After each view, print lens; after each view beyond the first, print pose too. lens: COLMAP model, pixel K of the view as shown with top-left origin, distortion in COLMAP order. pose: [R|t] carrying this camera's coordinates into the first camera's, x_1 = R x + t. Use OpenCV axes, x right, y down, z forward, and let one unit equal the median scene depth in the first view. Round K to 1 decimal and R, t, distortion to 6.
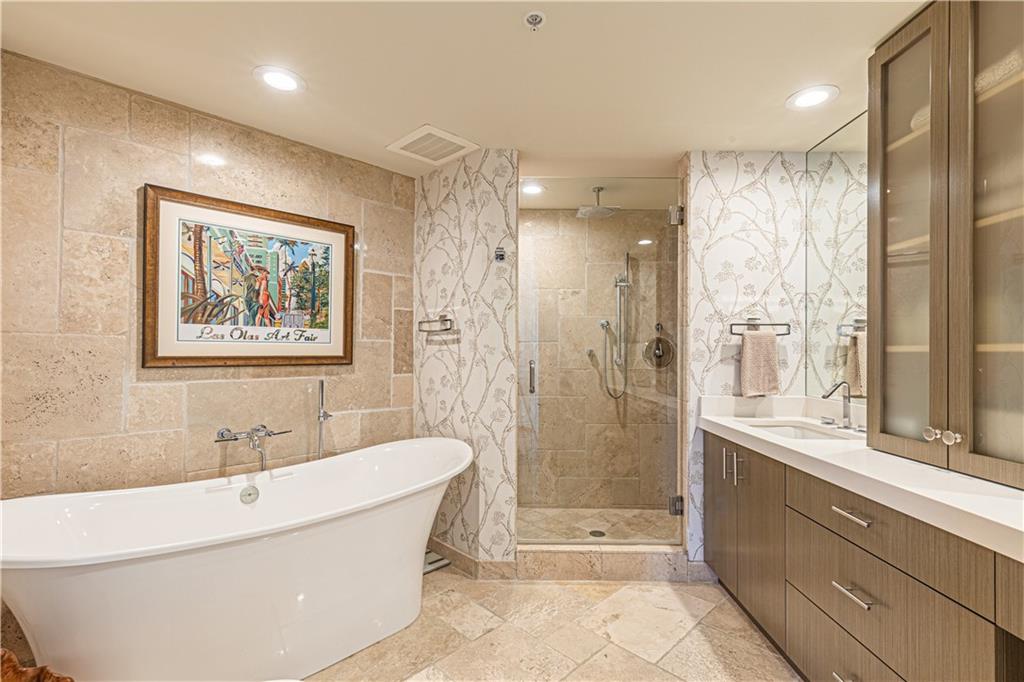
lens RADIAL K [[461.8, 0, 513.1], [0, 461.8, 334.5], [0, 0, 1]] dist [0.002404, -0.000624]
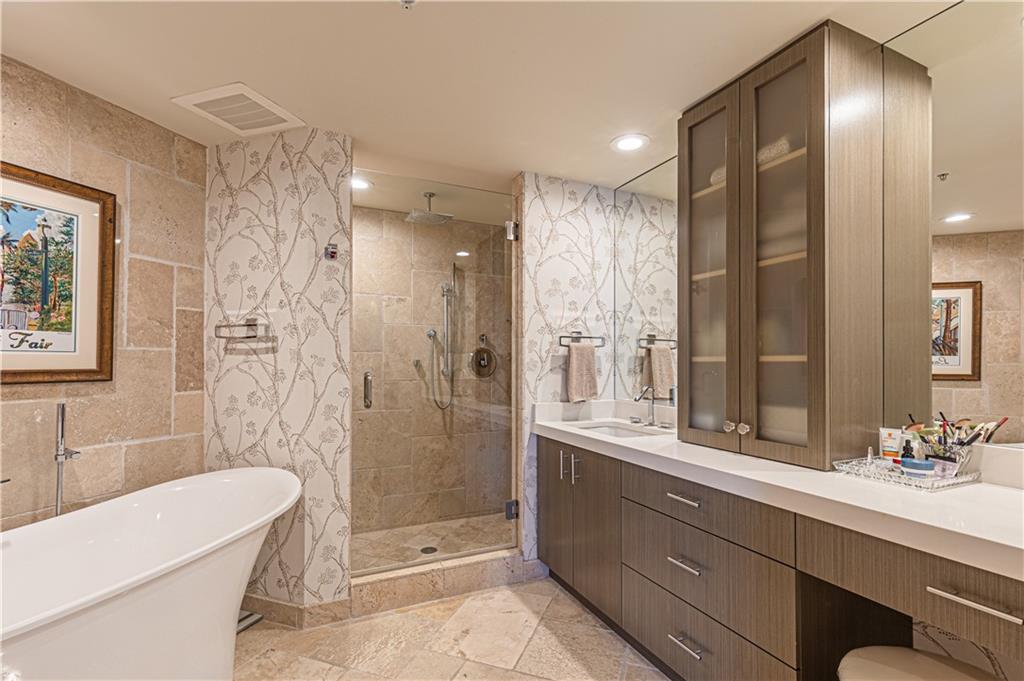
lens RADIAL K [[465.3, 0, 515.6], [0, 465.3, 345.1], [0, 0, 1]] dist [0.003282, -0.000246]
pose [[0.903928, 0.011437, 0.427531, -0.087783], [-0.012284, 0.999924, -0.000776, 0.000262], [-0.427508, -0.004550, 0.904000, 0.049363]]
